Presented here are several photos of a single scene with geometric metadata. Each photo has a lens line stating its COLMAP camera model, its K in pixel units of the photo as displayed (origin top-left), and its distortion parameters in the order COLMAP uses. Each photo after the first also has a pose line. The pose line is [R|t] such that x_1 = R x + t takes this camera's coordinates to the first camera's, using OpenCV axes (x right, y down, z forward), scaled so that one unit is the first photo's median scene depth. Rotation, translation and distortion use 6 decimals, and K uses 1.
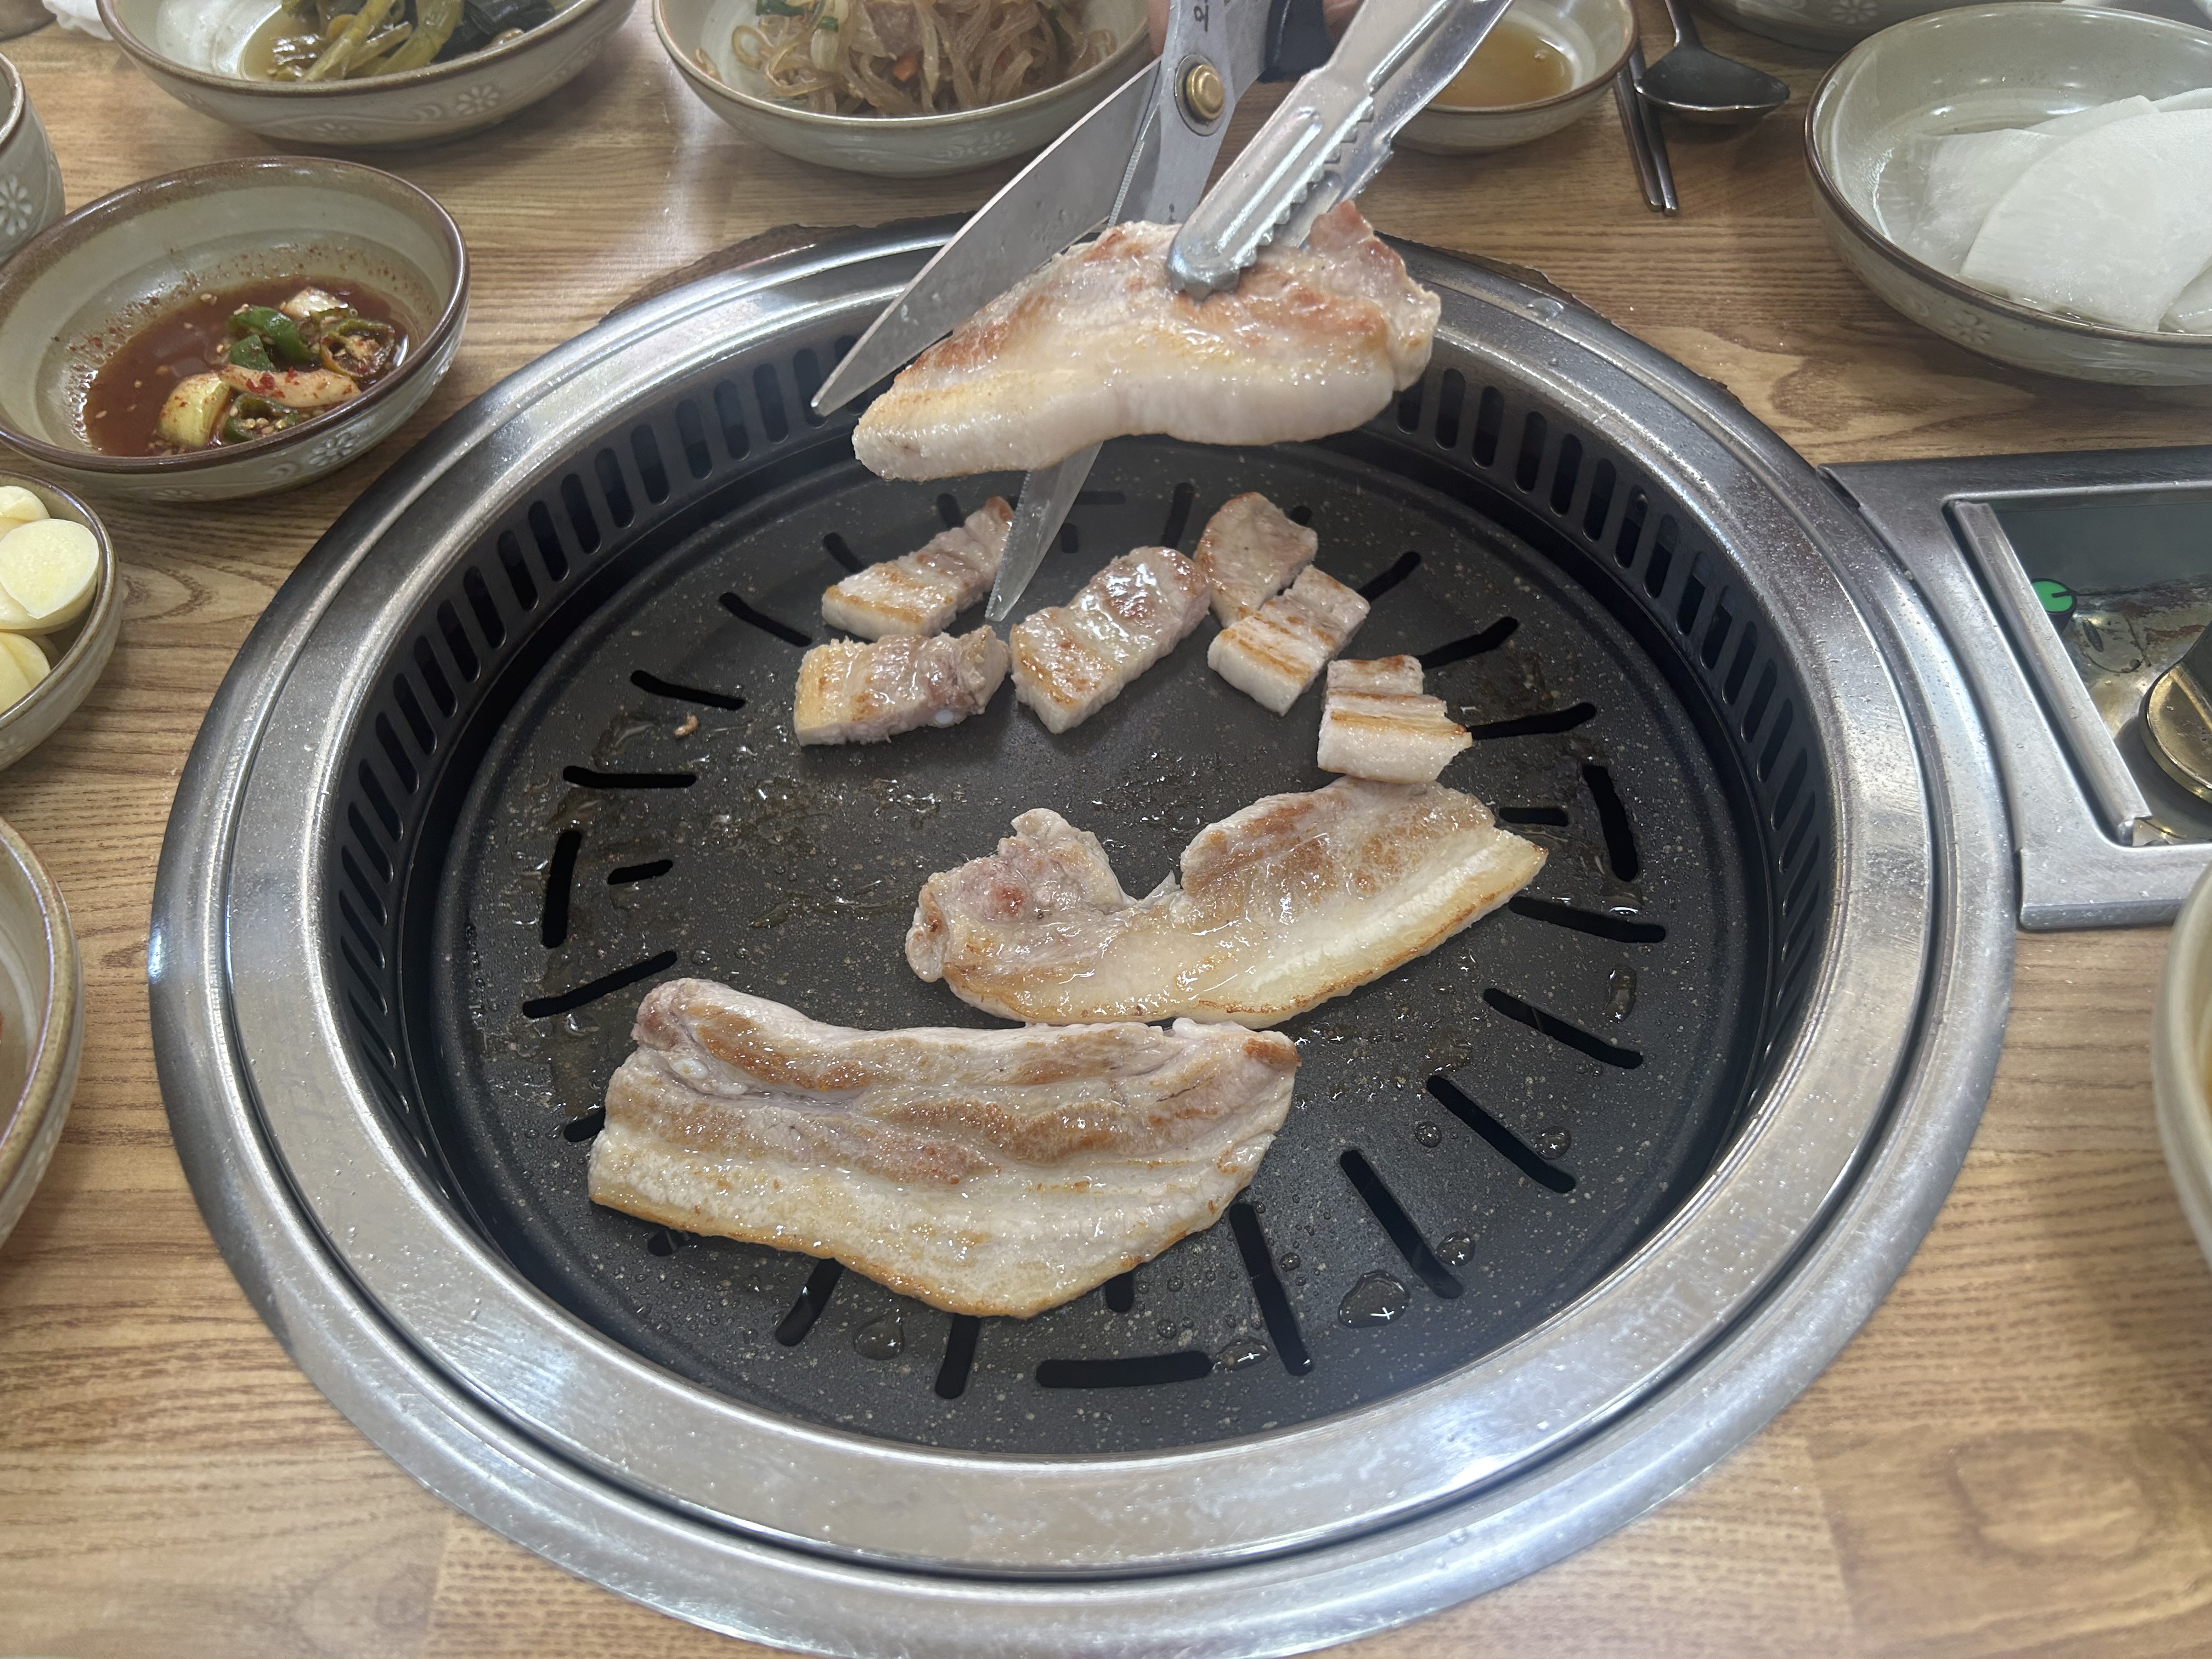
lens RADIAL K [[1654.0, 0, 1160.8], [0, 1654.0, 827.4], [0, 0, 1]] dist [0.001635, -0.030295]
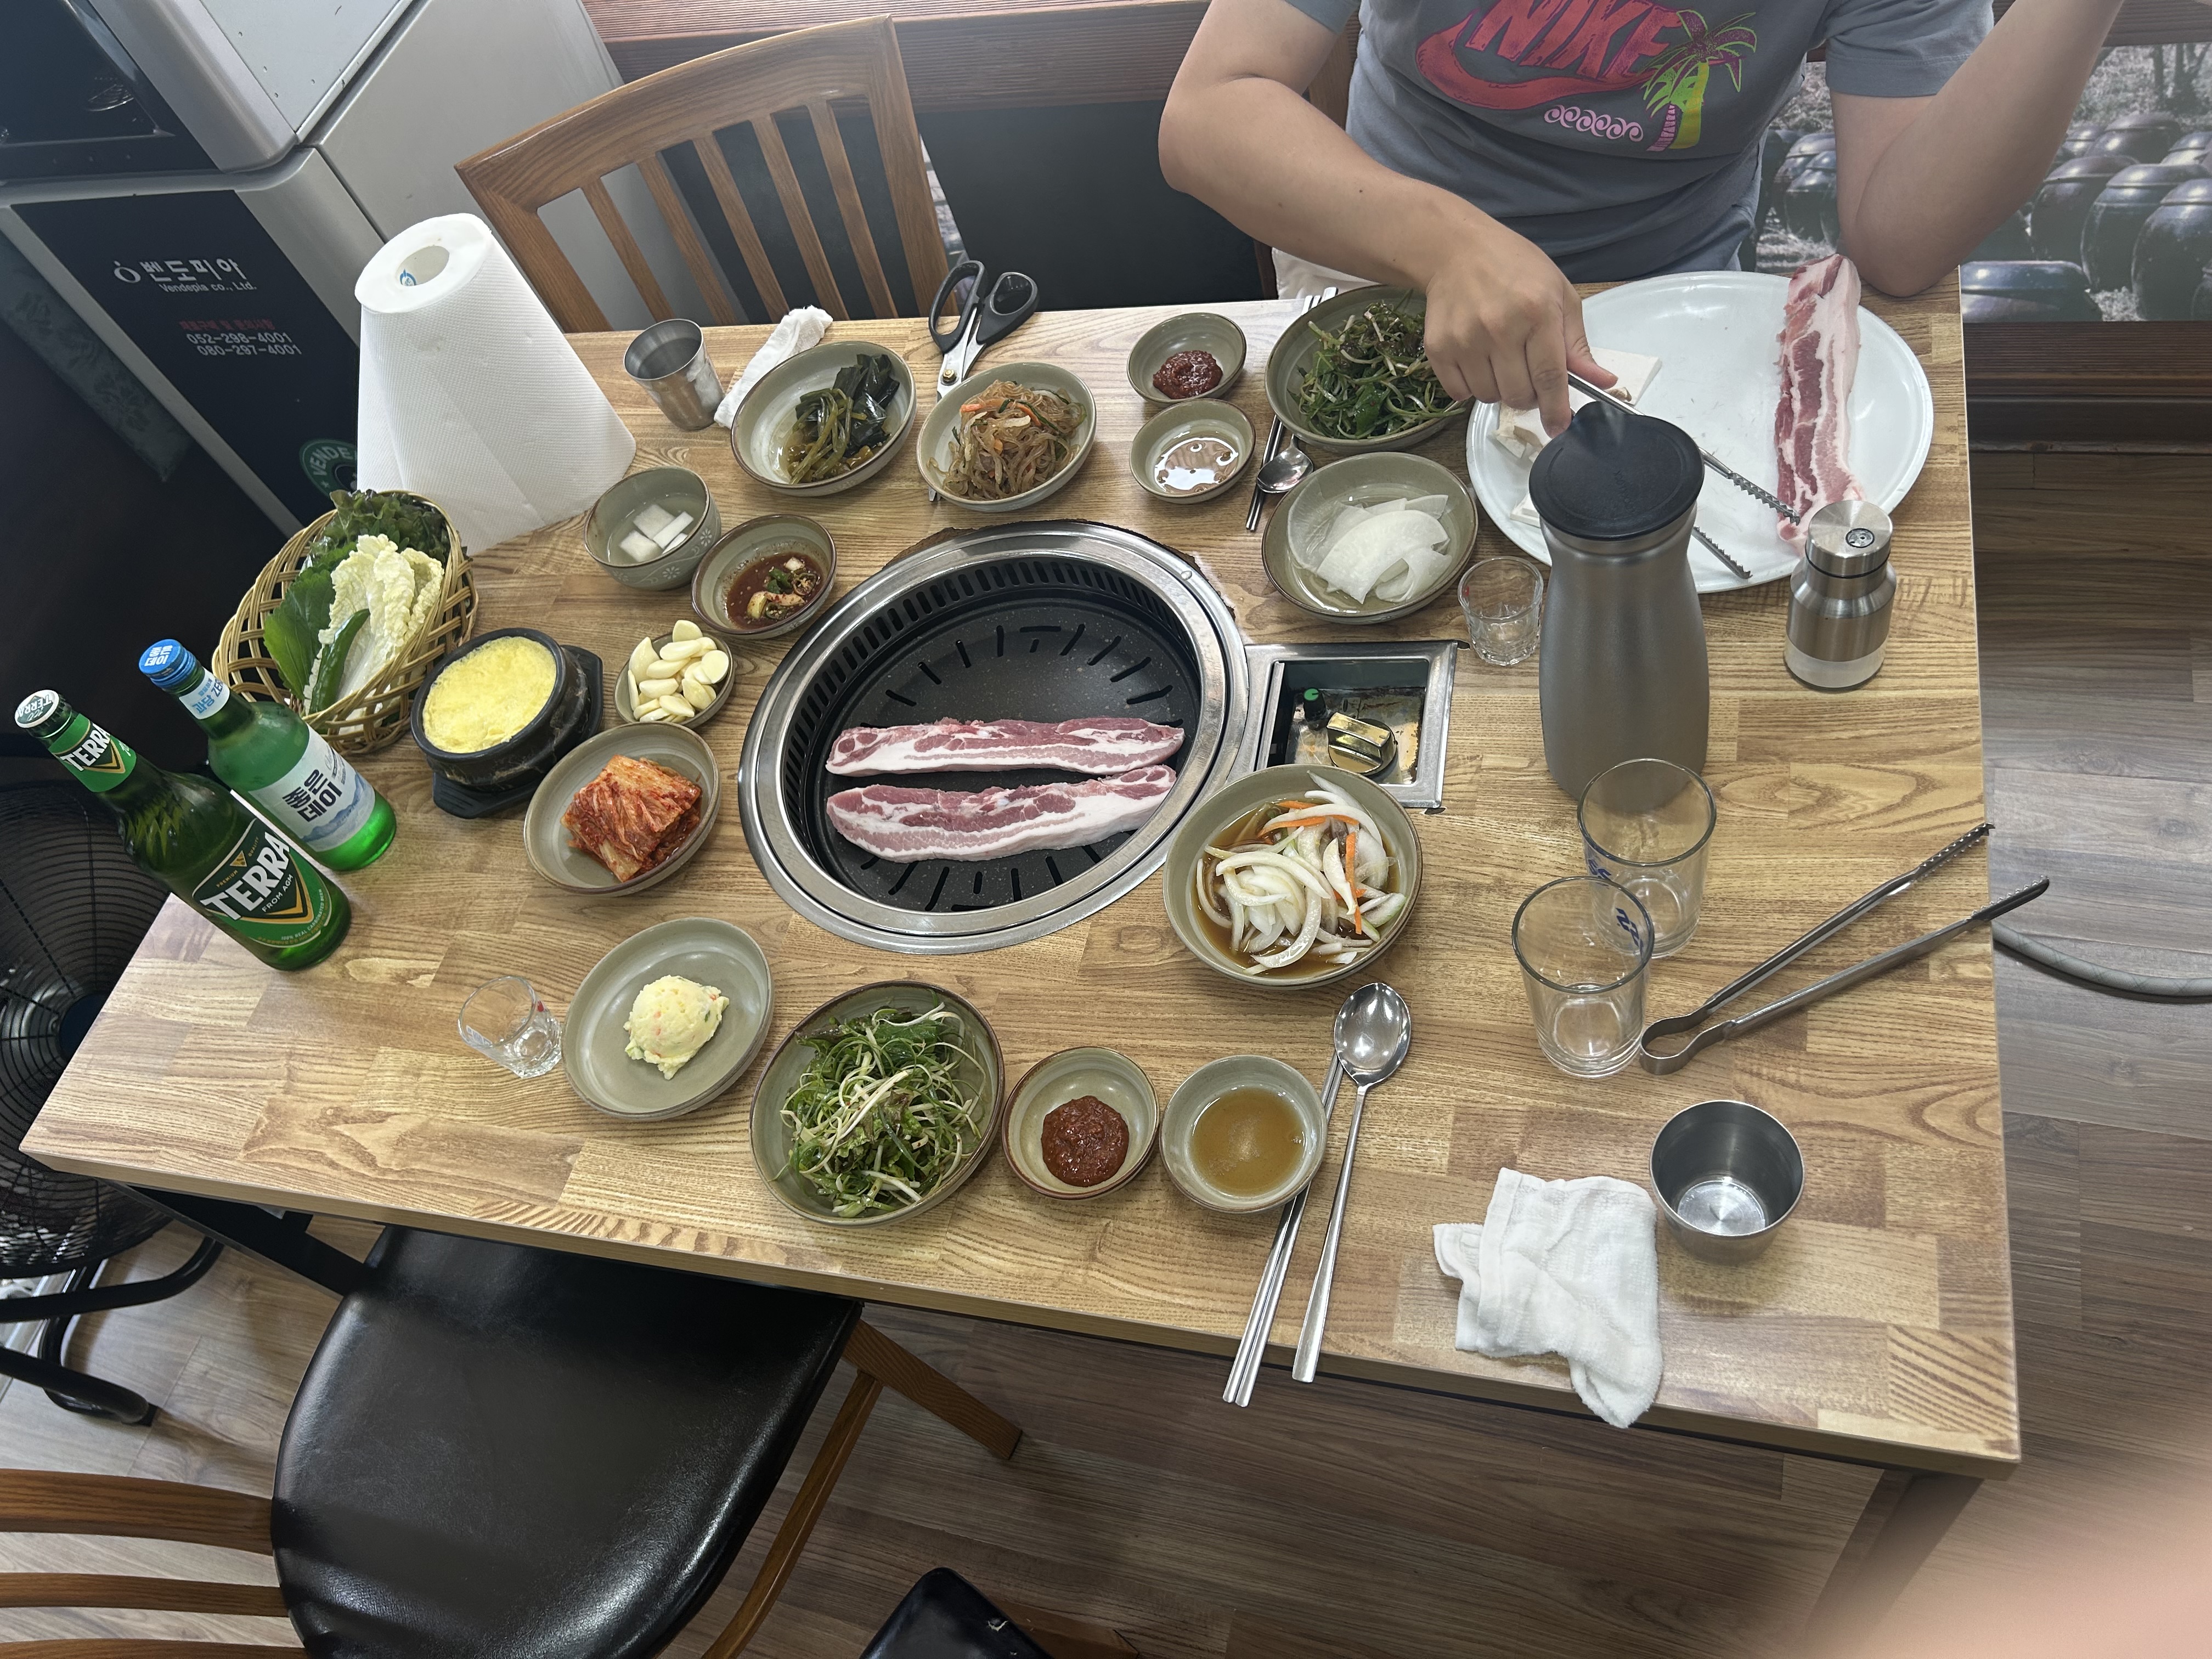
lens RADIAL K [[1654.0, 0, 1102.8], [0, 1654.0, 828.6], [0, 0, 1]] dist [0.001635, -0.030295]
pose [[0.936938, 0.070820, -0.342244, 1.223773], [-0.043511, 0.995272, 0.086833, -0.140483], [0.346776, -0.066466, 0.935590, -1.878482]]
